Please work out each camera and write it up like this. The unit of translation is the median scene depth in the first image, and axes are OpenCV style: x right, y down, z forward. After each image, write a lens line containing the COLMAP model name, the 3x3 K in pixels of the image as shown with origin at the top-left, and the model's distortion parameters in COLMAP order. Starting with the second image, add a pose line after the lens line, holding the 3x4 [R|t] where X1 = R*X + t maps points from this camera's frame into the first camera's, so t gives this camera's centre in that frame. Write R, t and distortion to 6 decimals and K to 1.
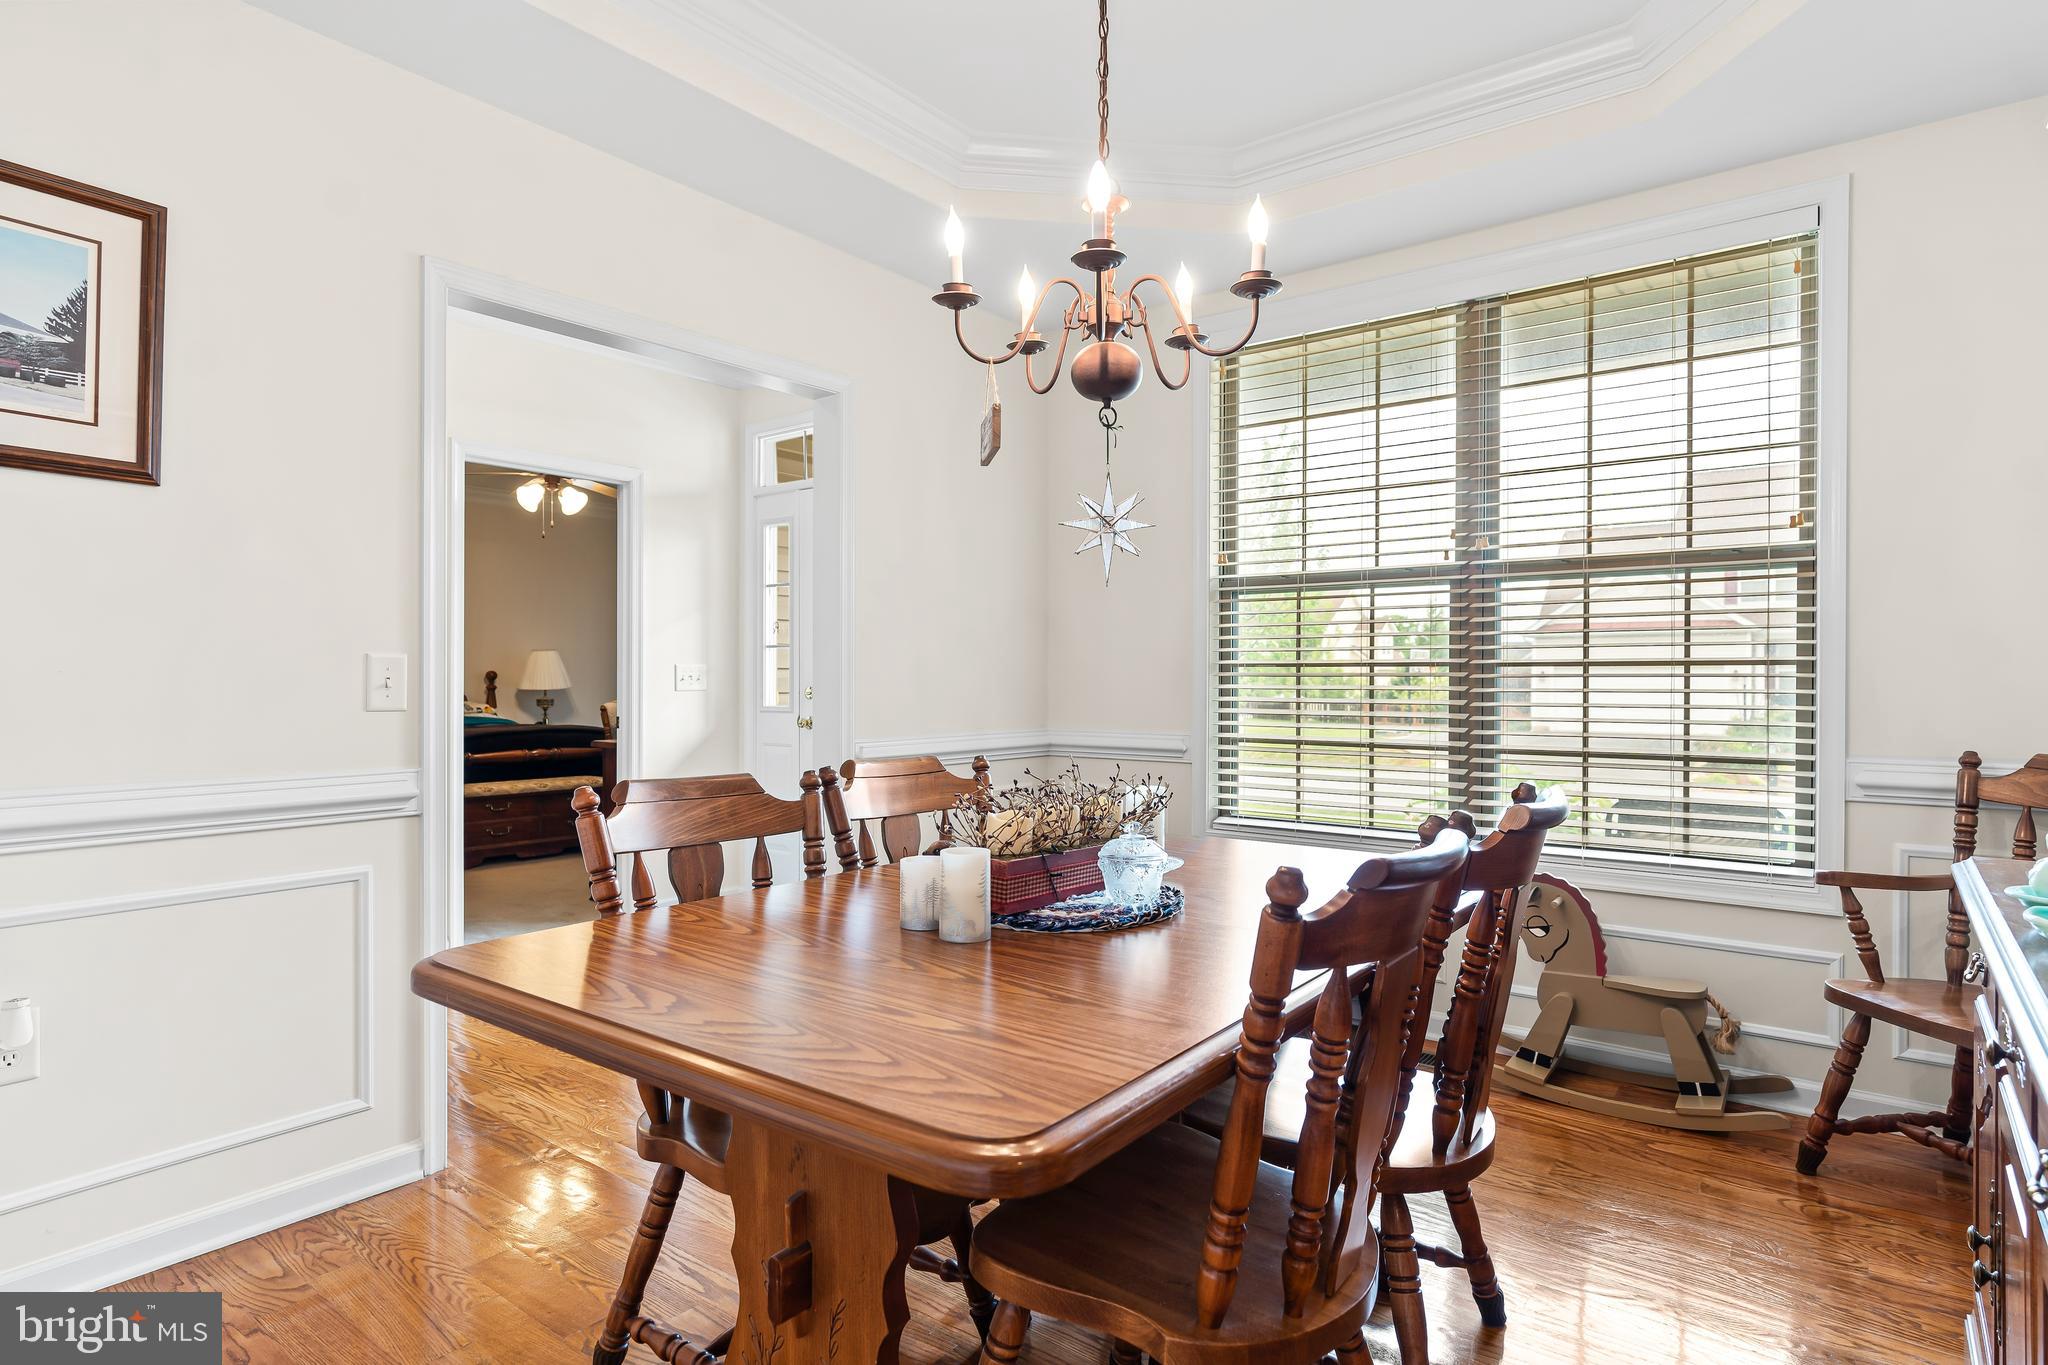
lens RADIAL K [[1116.0, 0, 1010.4], [0, 1116.0, 681.3], [0, 0, 1]] dist [0.003929, 0.000146]
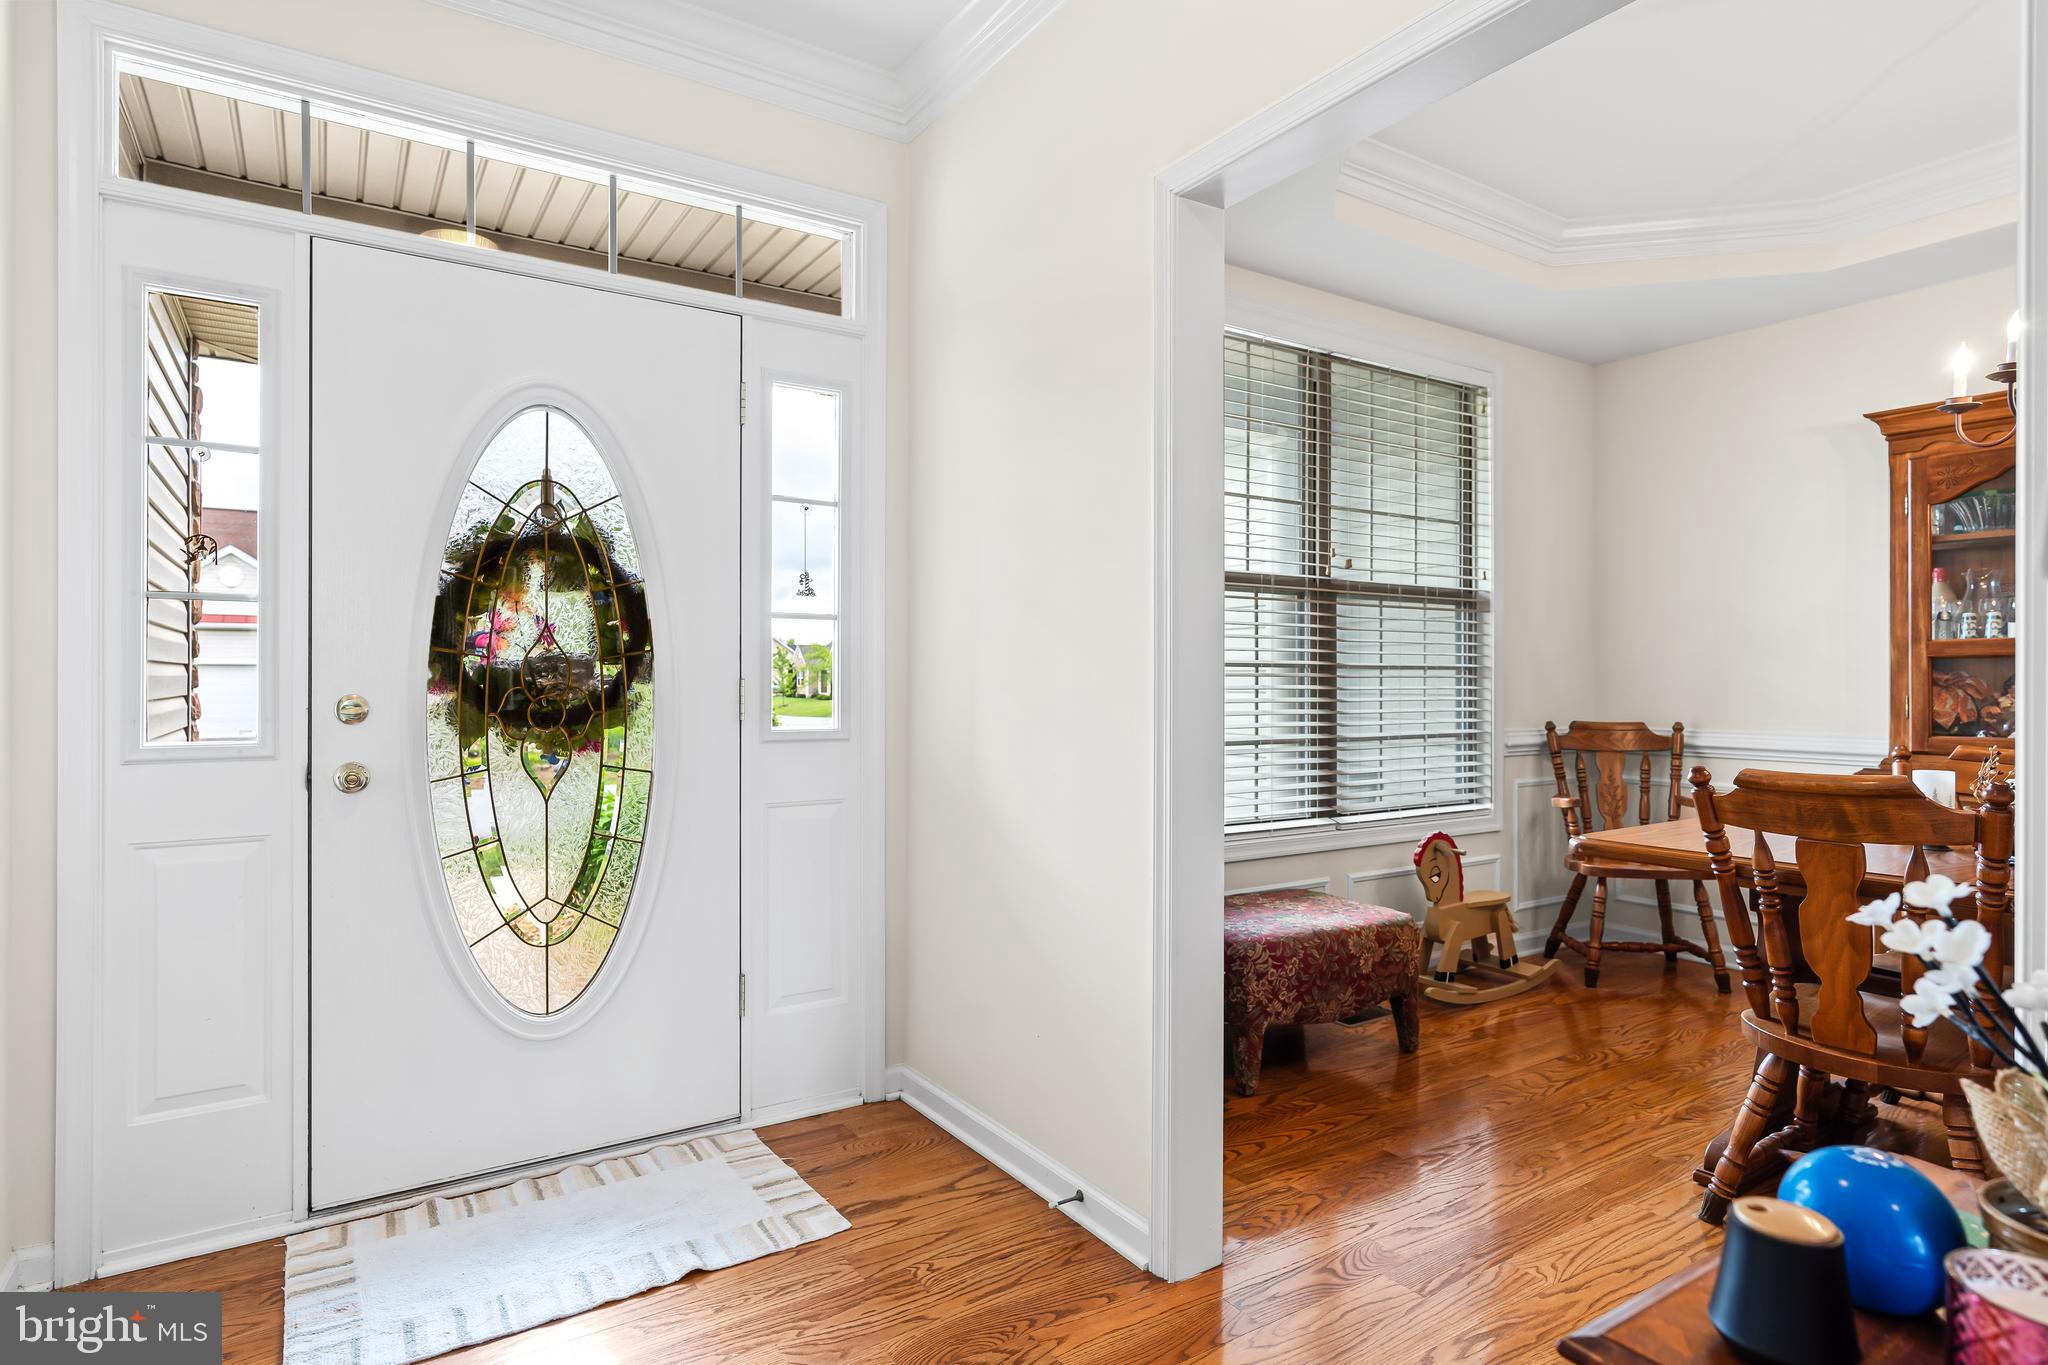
lens RADIAL K [[1116.0, 0, 1023.7], [0, 1116.0, 674.3], [0, 0, 1]] dist [0.003929, 0.000146]
pose [[0.339801, -0.002709, 0.940493, -0.747566], [-0.004119, 0.999982, 0.004369, -0.010139], [-0.940488, -0.005358, 0.339784, 0.856784]]
